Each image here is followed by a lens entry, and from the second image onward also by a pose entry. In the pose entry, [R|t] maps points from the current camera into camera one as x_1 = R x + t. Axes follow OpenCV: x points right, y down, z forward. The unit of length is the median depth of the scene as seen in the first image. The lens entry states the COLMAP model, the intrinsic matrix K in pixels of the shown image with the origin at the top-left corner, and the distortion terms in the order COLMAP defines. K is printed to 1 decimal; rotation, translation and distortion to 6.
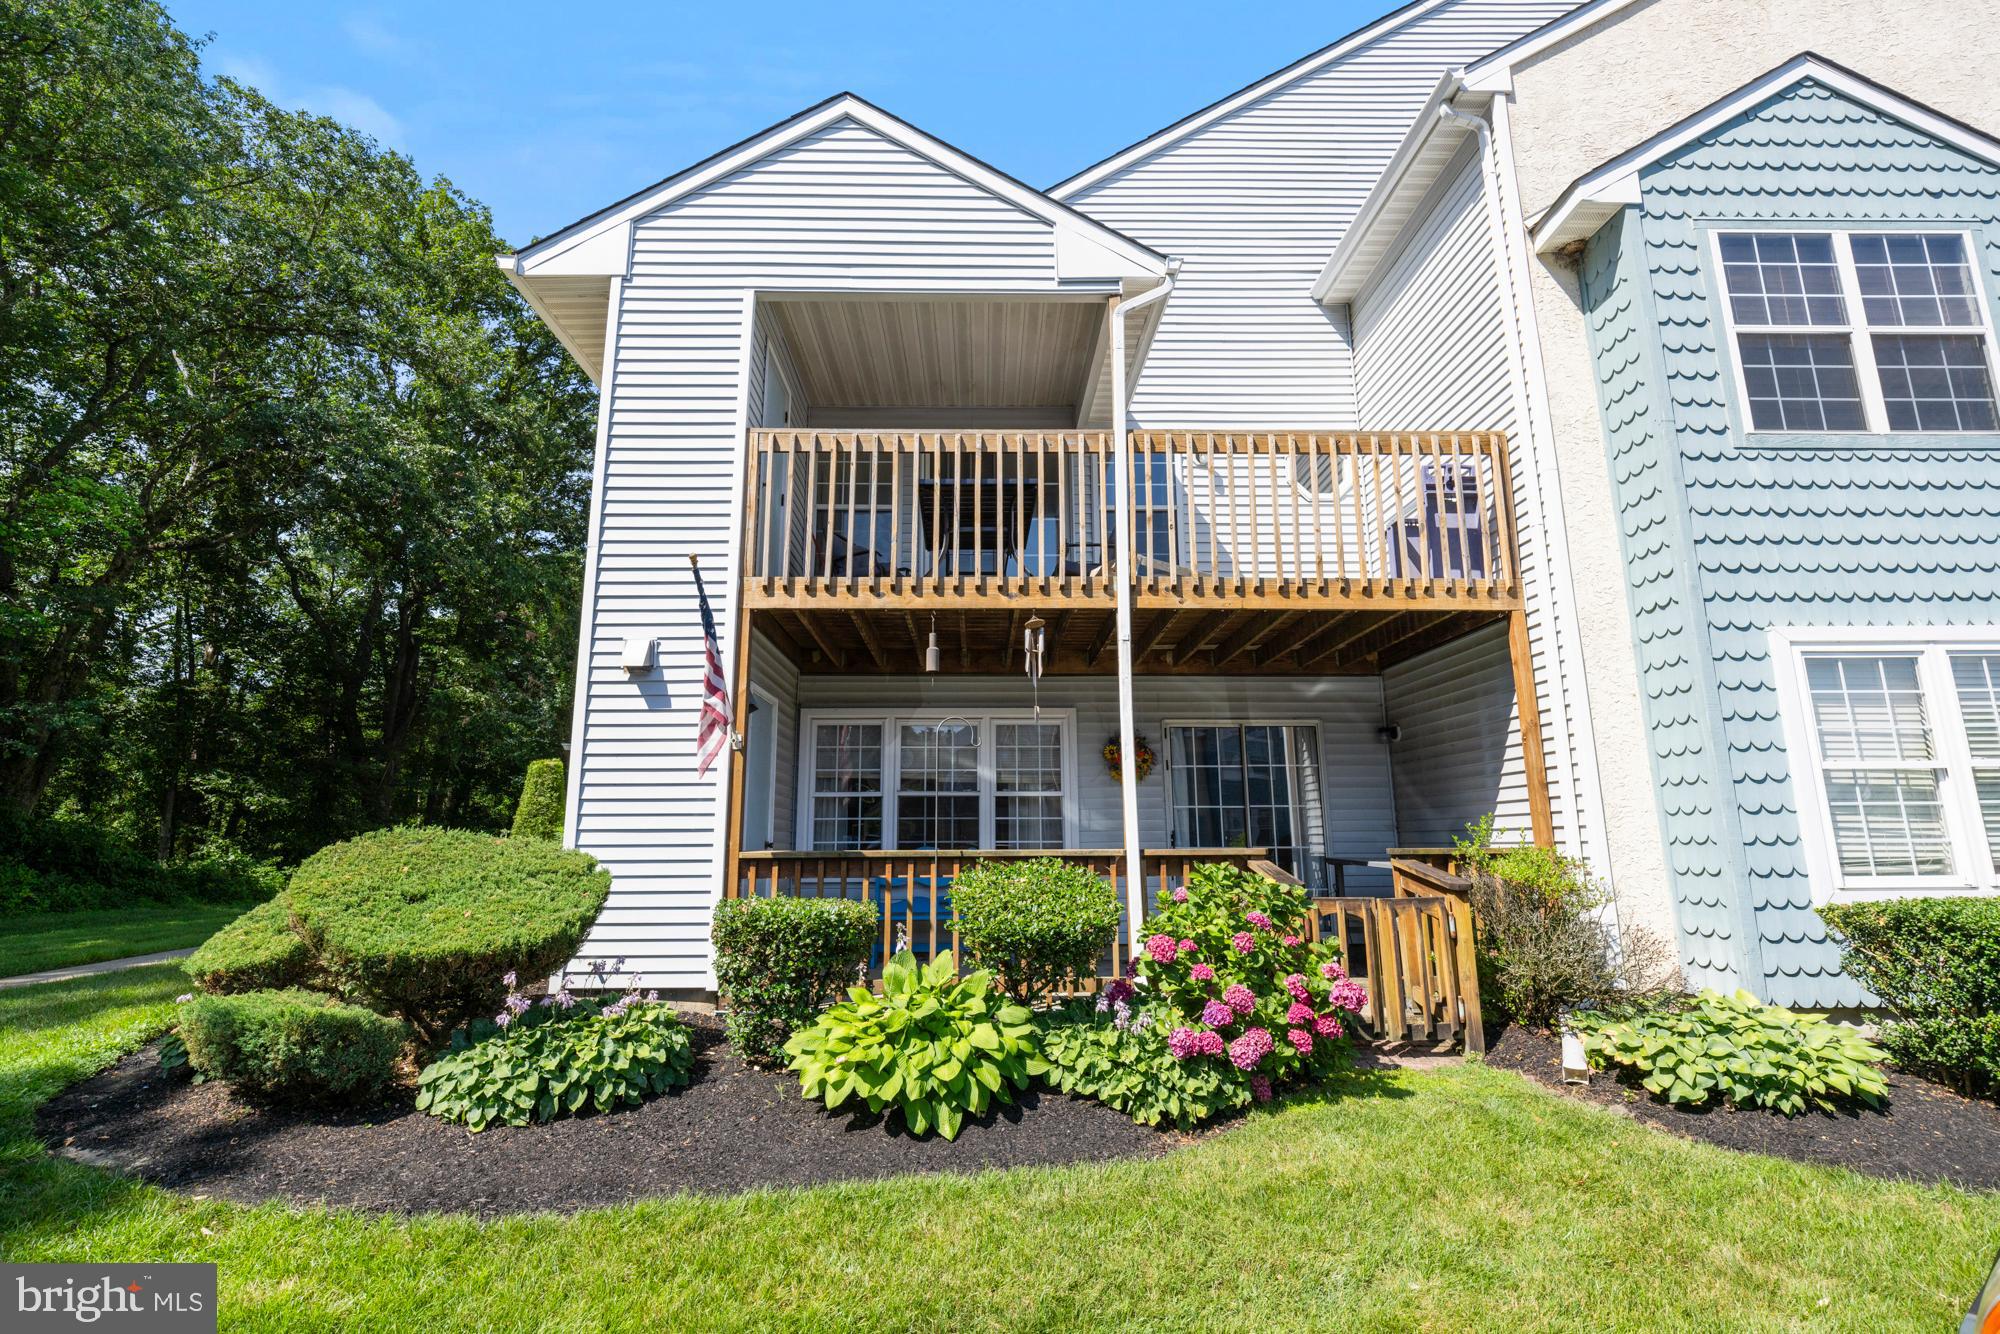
lens RADIAL K [[898.0, 0, 992.4], [0, 898.0, 646.1], [0, 0, 1]] dist [-0.001446, -0.001309]
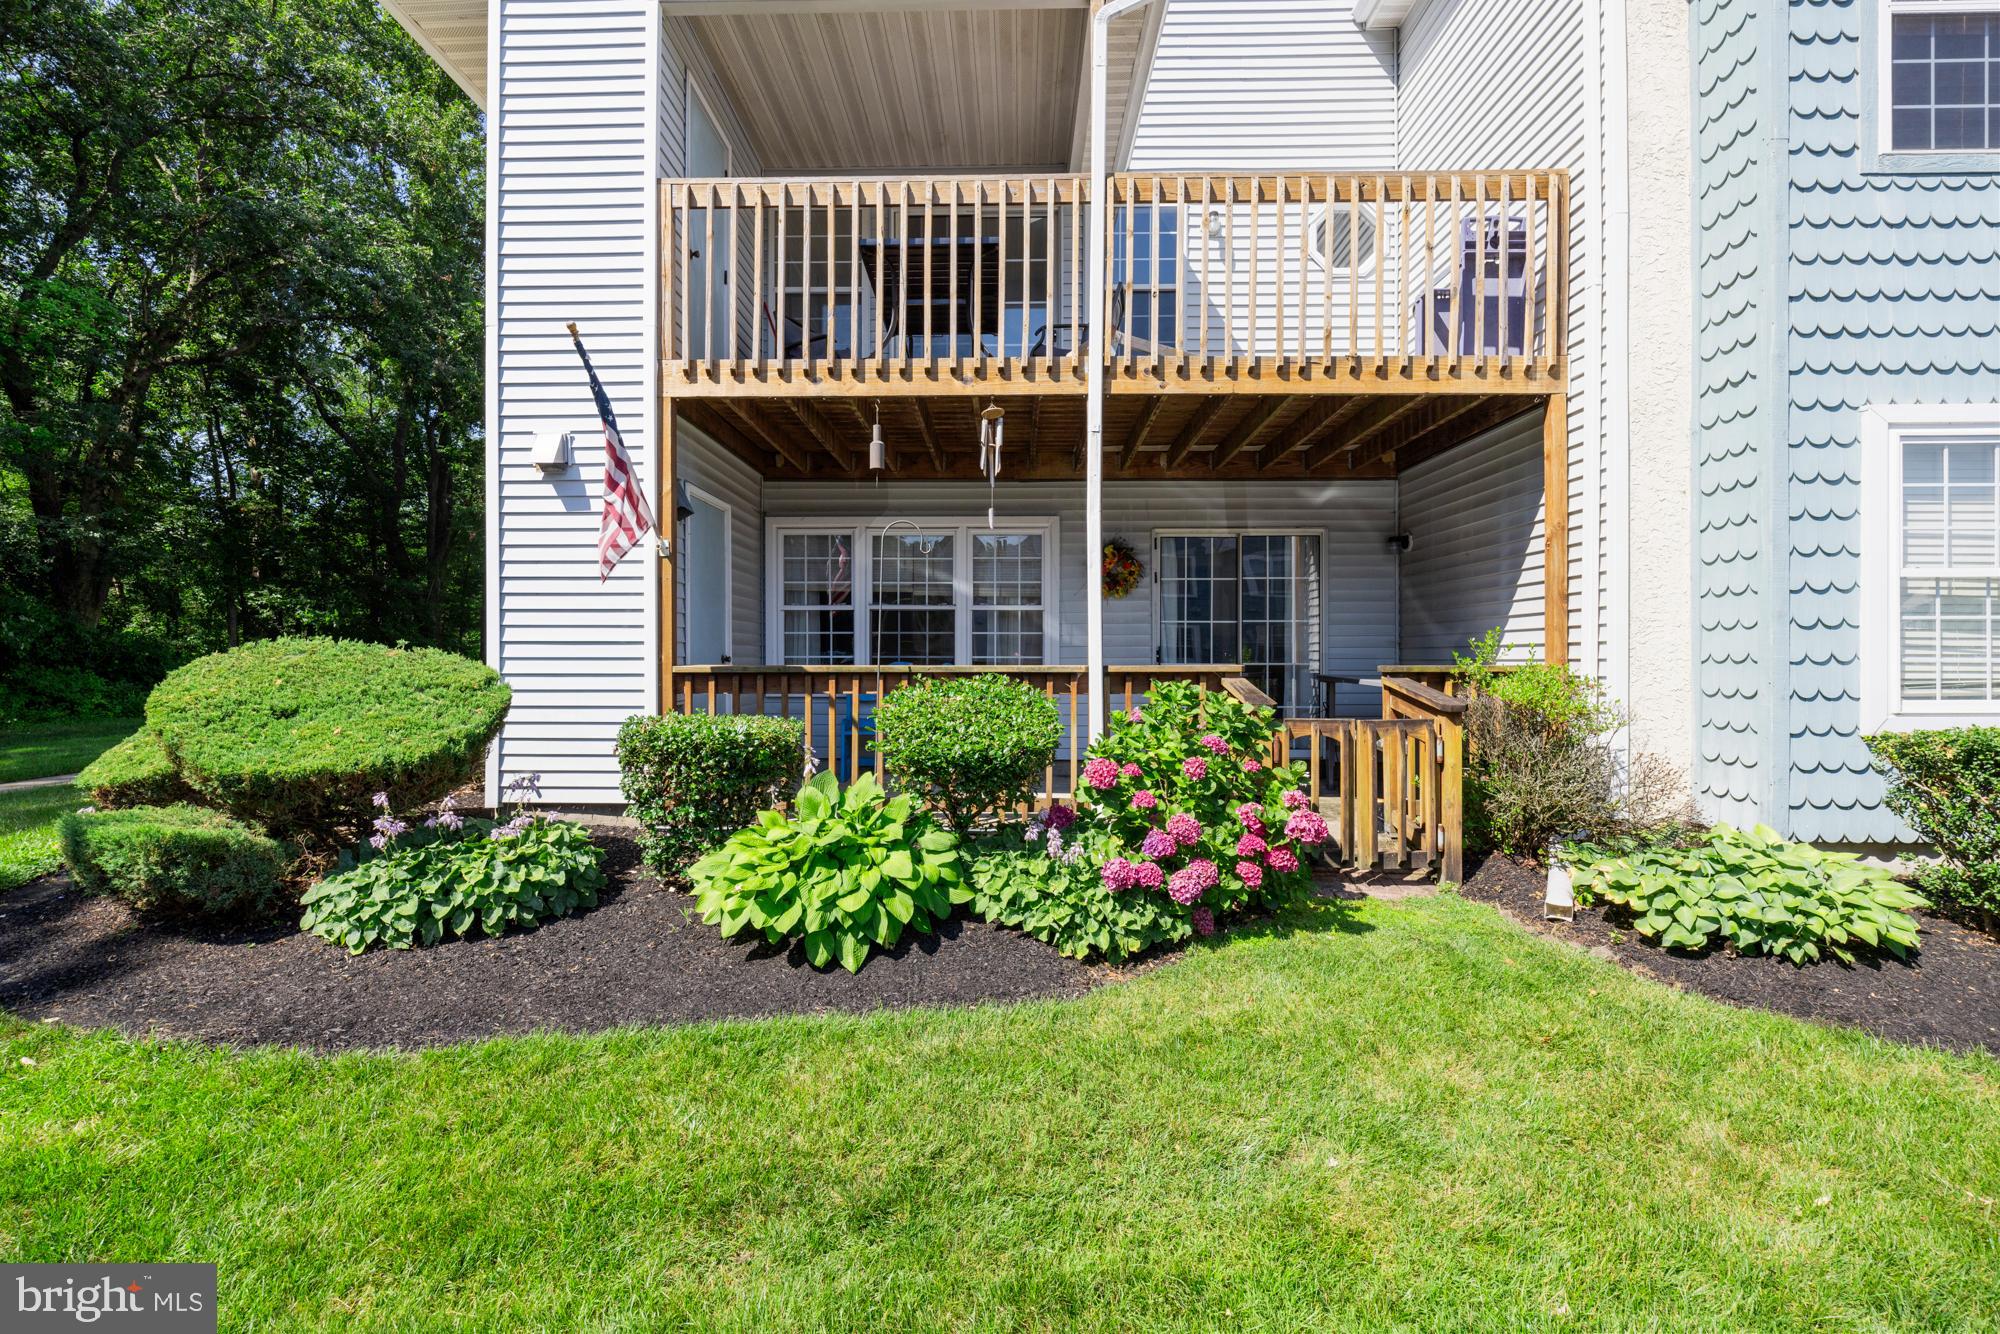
lens RADIAL K [[873.4, 0, 994.6], [0, 873.4, 643.6], [0, 0, 1]] dist [-0.001480, -0.003632]
pose [[0.999393, 0.004346, -0.034572, 0.101160], [0.002559, 0.980358, 0.197207, 0.035282], [0.034750, -0.197176, 0.979752, 0.155990]]
